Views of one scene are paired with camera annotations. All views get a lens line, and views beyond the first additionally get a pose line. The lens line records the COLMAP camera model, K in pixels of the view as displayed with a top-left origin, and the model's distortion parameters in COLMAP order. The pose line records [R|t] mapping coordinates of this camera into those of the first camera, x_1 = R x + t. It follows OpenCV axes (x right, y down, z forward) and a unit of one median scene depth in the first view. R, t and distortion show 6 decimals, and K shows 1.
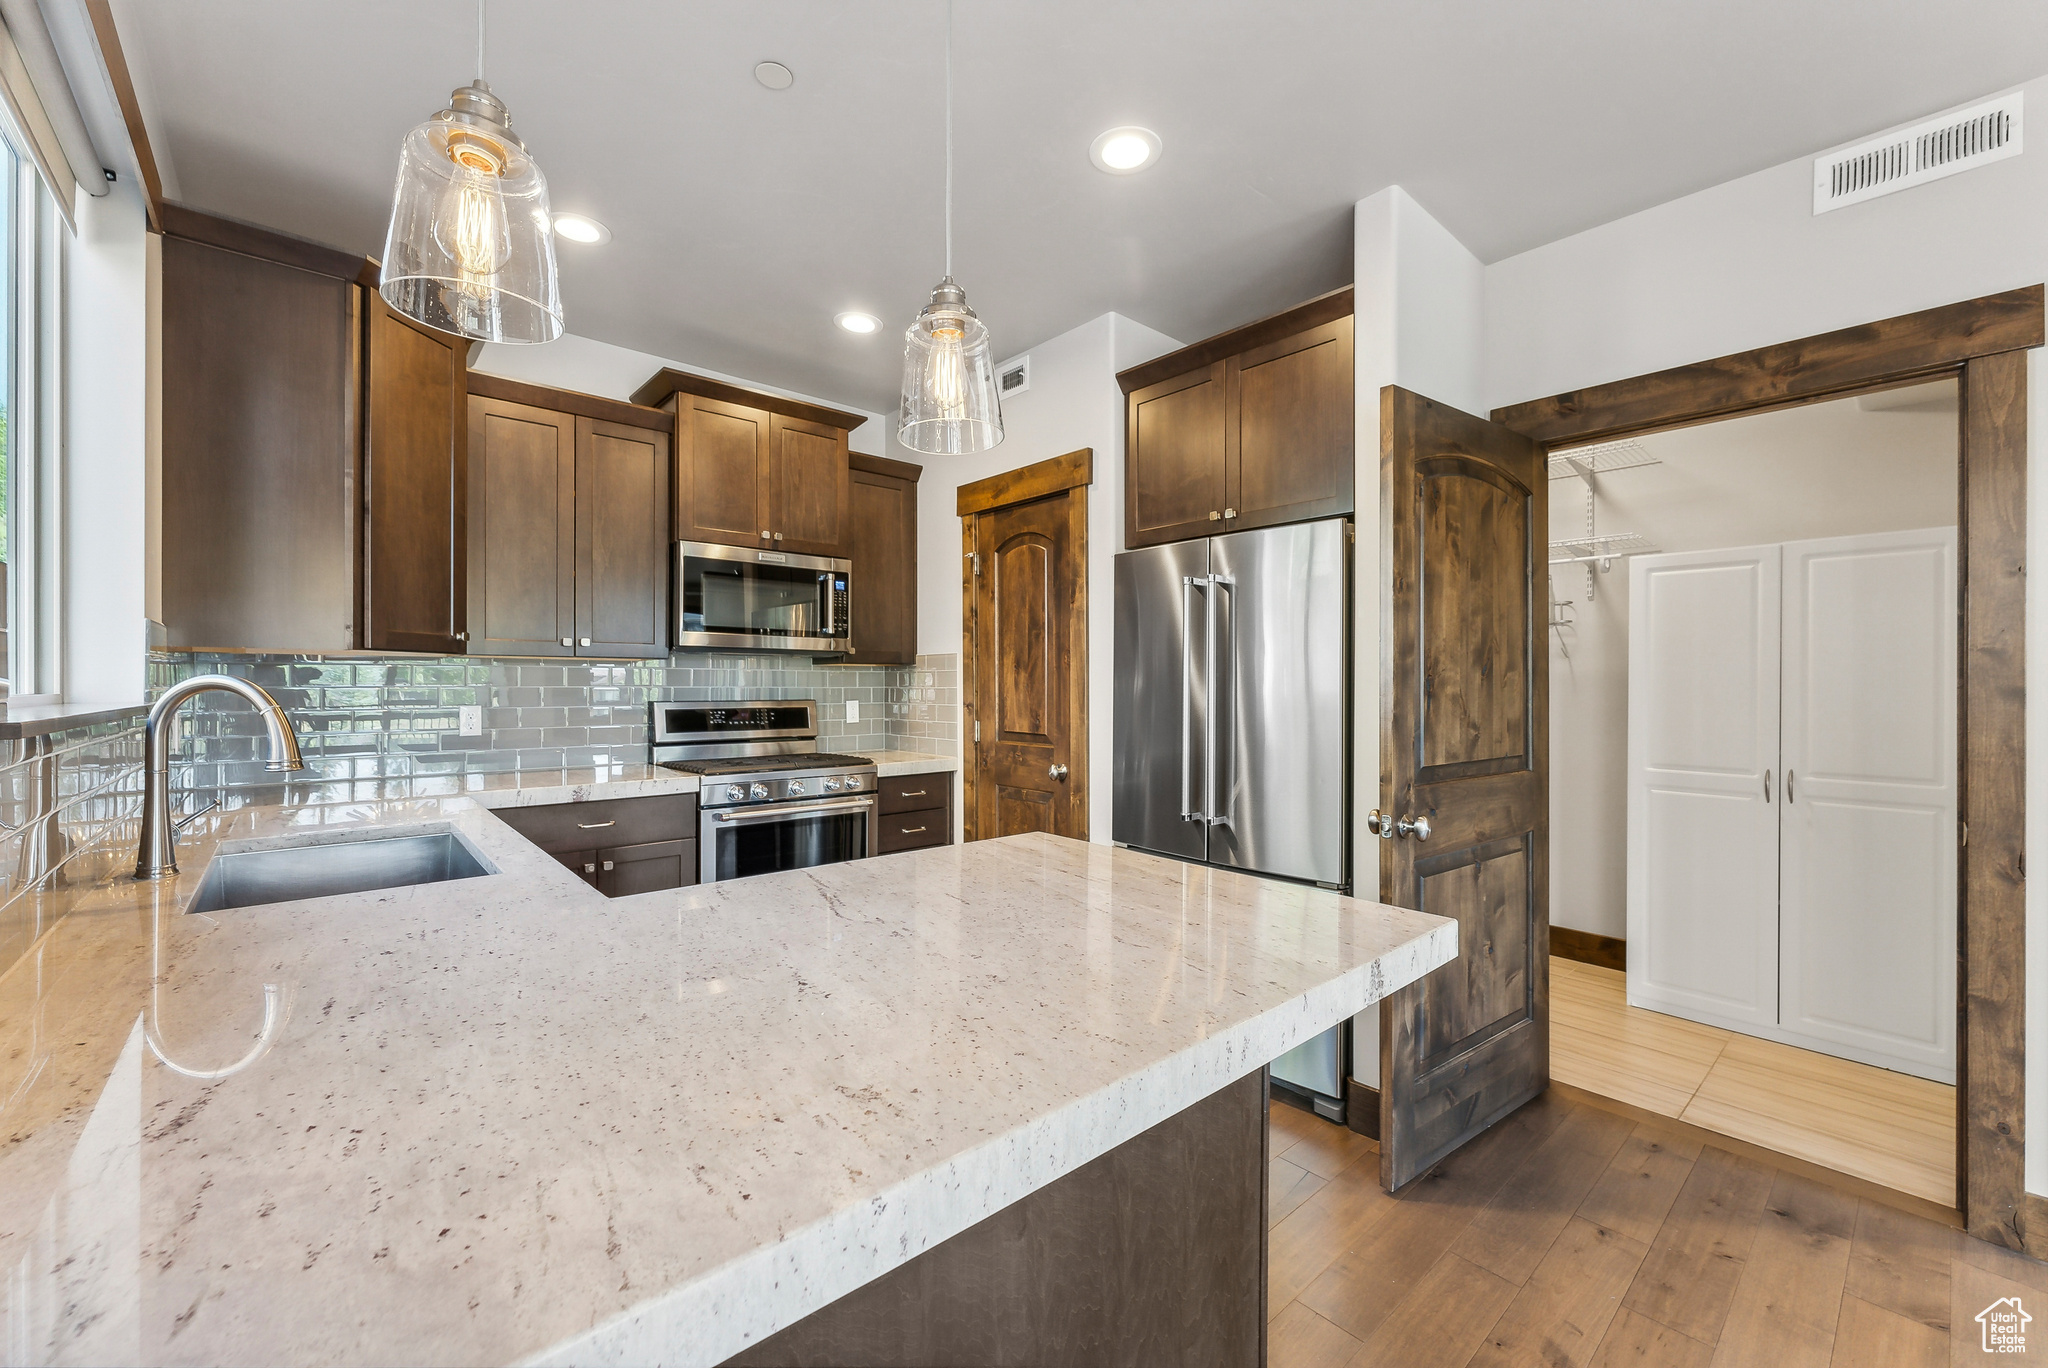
lens RADIAL K [[818.2, 0, 1030.3], [0, 818.2, 677.2], [0, 0, 1]] dist [-0.000572, -0.000006]
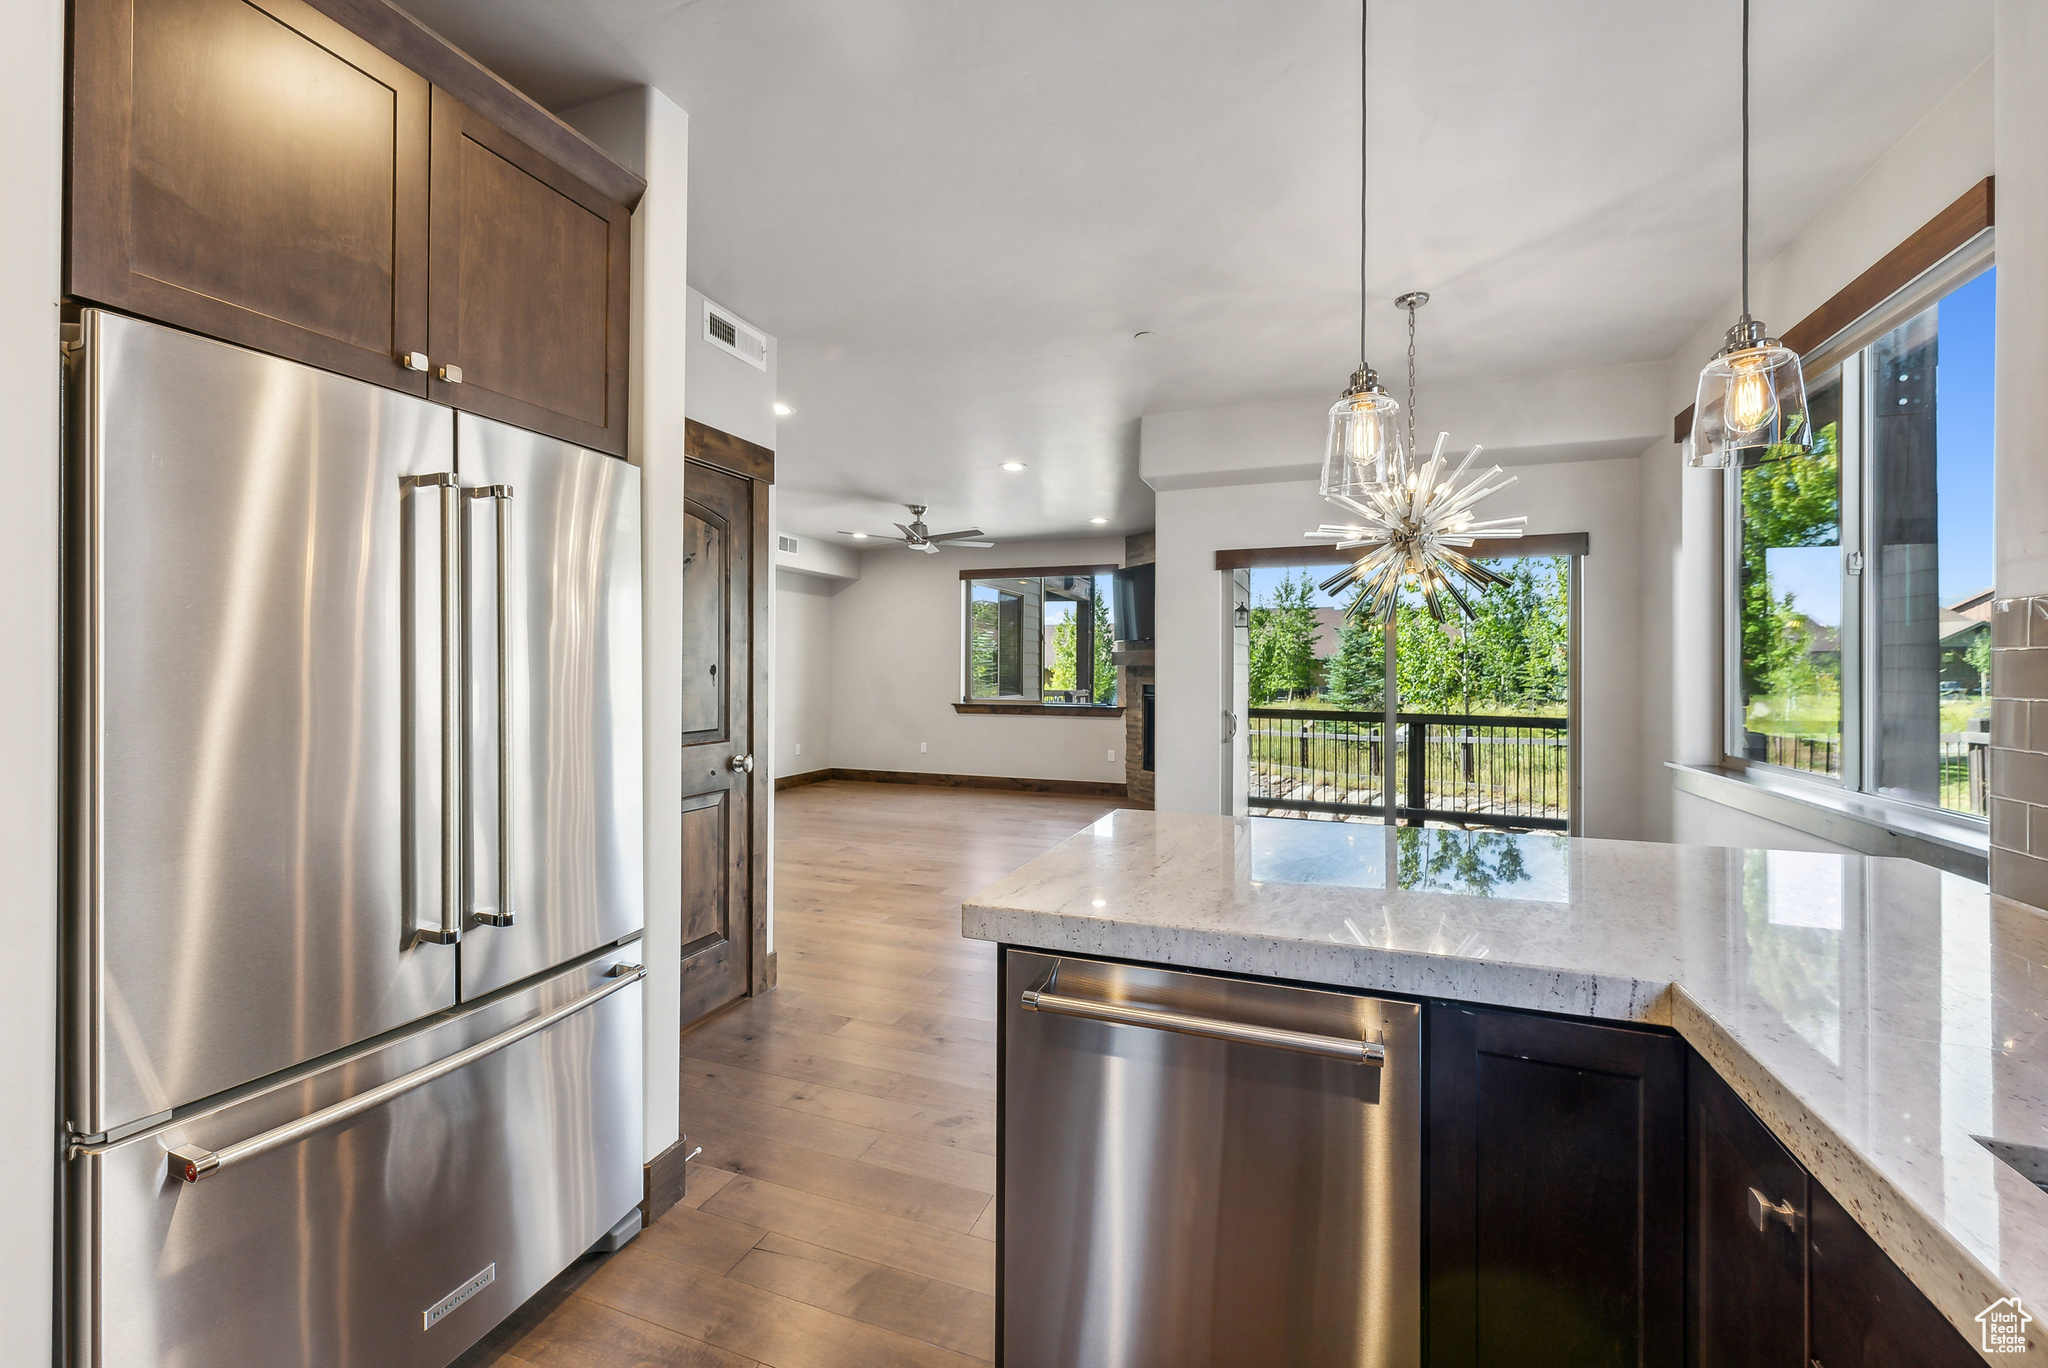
lens RADIAL K [[818.2, 0, 1050.3], [0, 818.2, 662.0], [0, 0, 1]] dist [-0.000572, -0.000006]
pose [[-0.488374, 0.001775, 0.872633, -0.372740], [-0.011125, 0.999904, -0.008260, -0.002346], [-0.872564, -0.013742, -0.488307, 0.770294]]
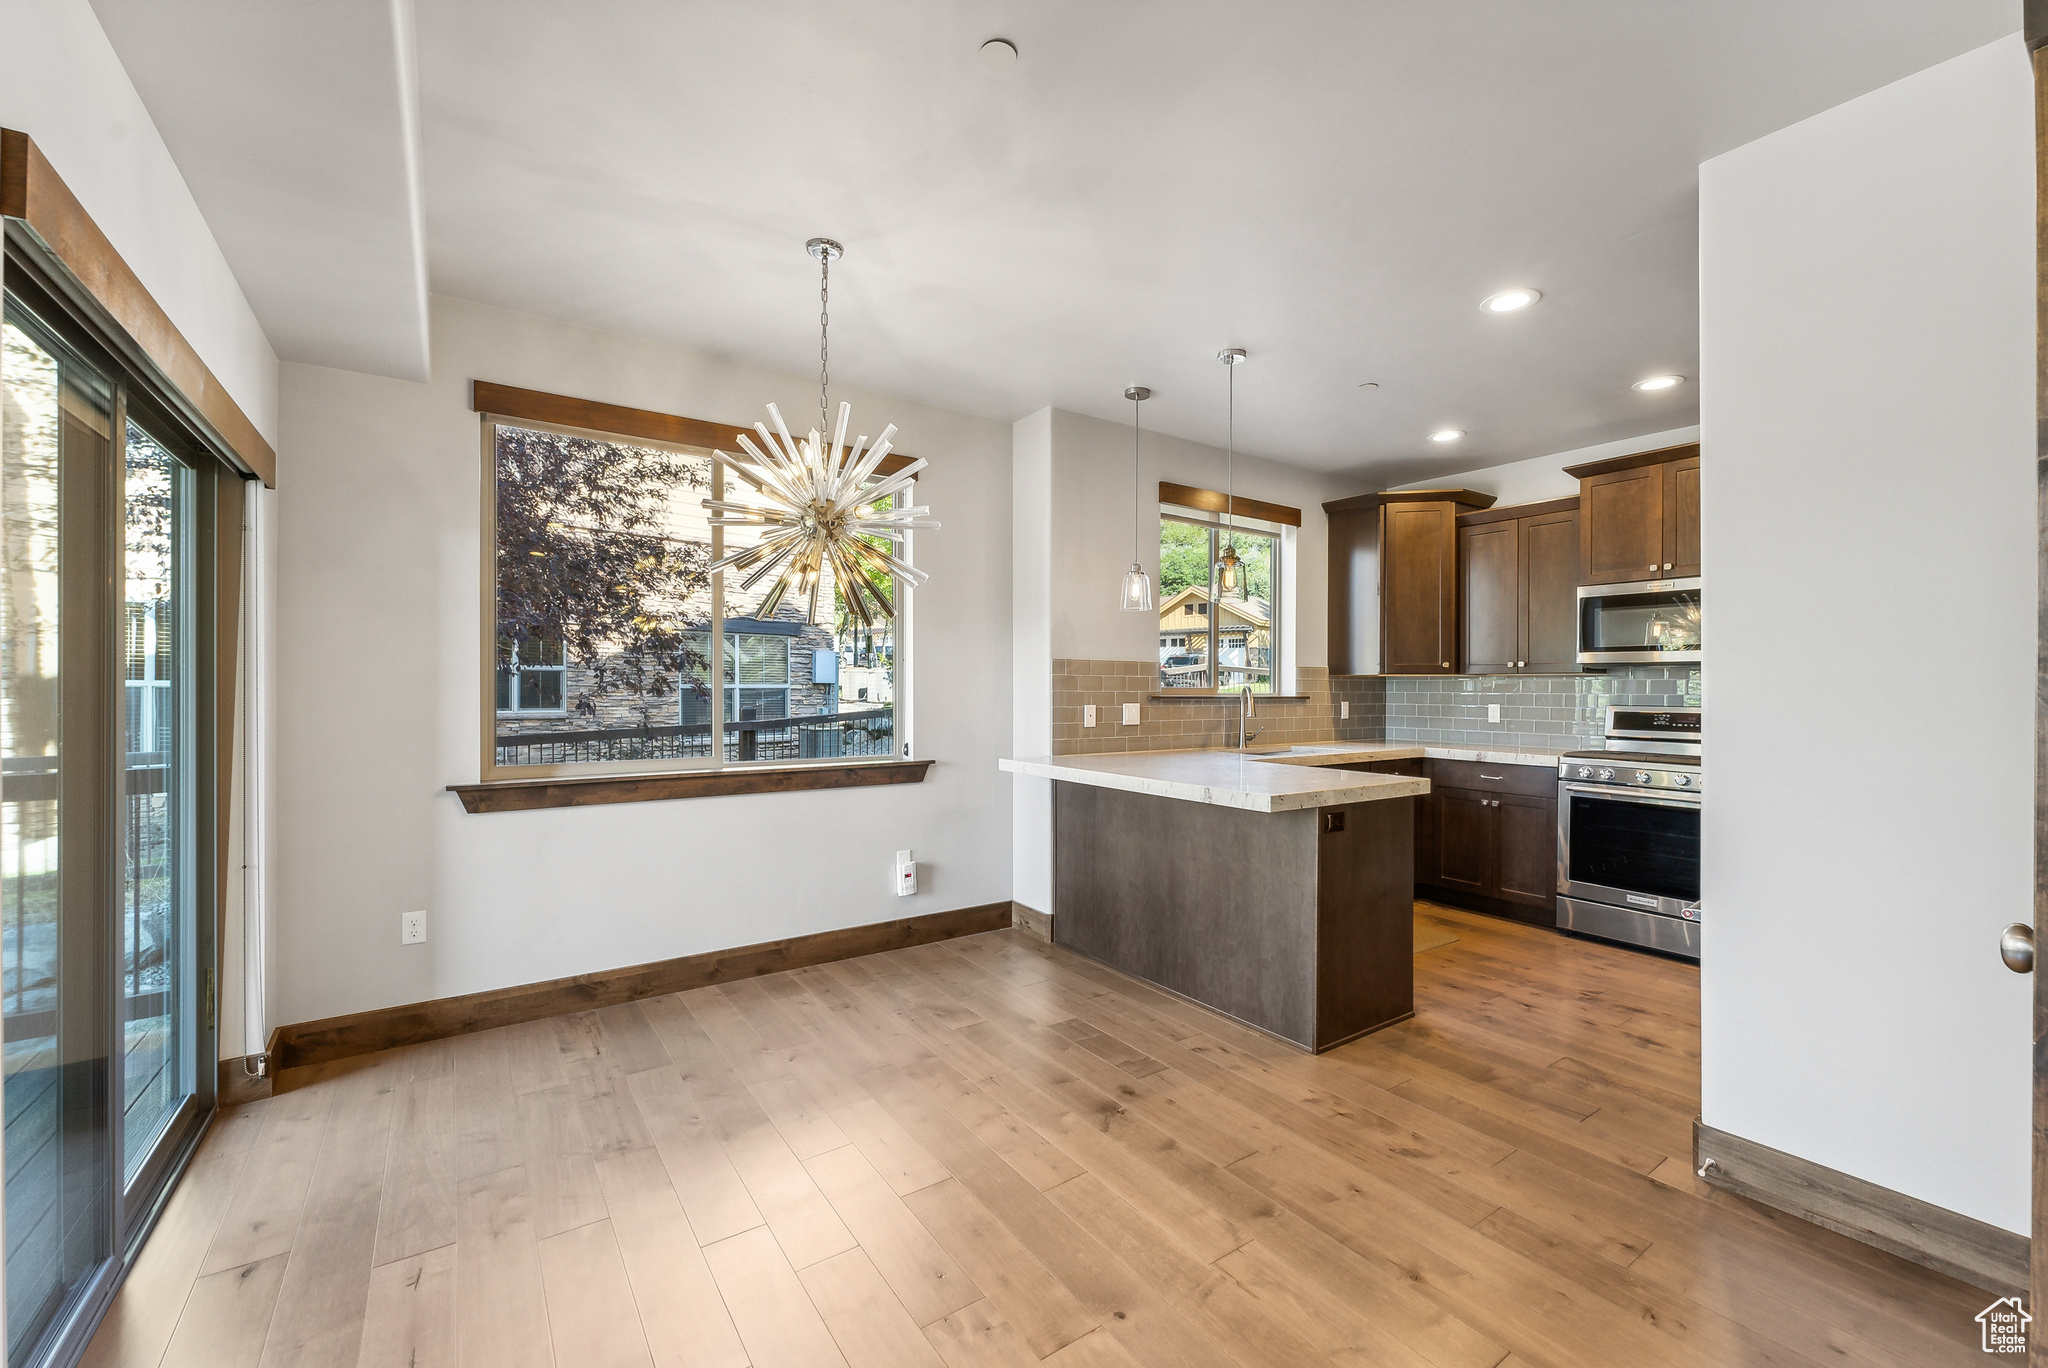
lens RADIAL K [[818.2, 0, 1025.4], [0, 818.2, 692.9], [0, 0, 1]] dist [-0.000572, -0.000006]
pose [[-0.114917, 0.000640, -0.993375, 1.039995], [0.000454, 1.000000, 0.000592, 0.009565], [0.993375, -0.000383, -0.114917, 0.233067]]
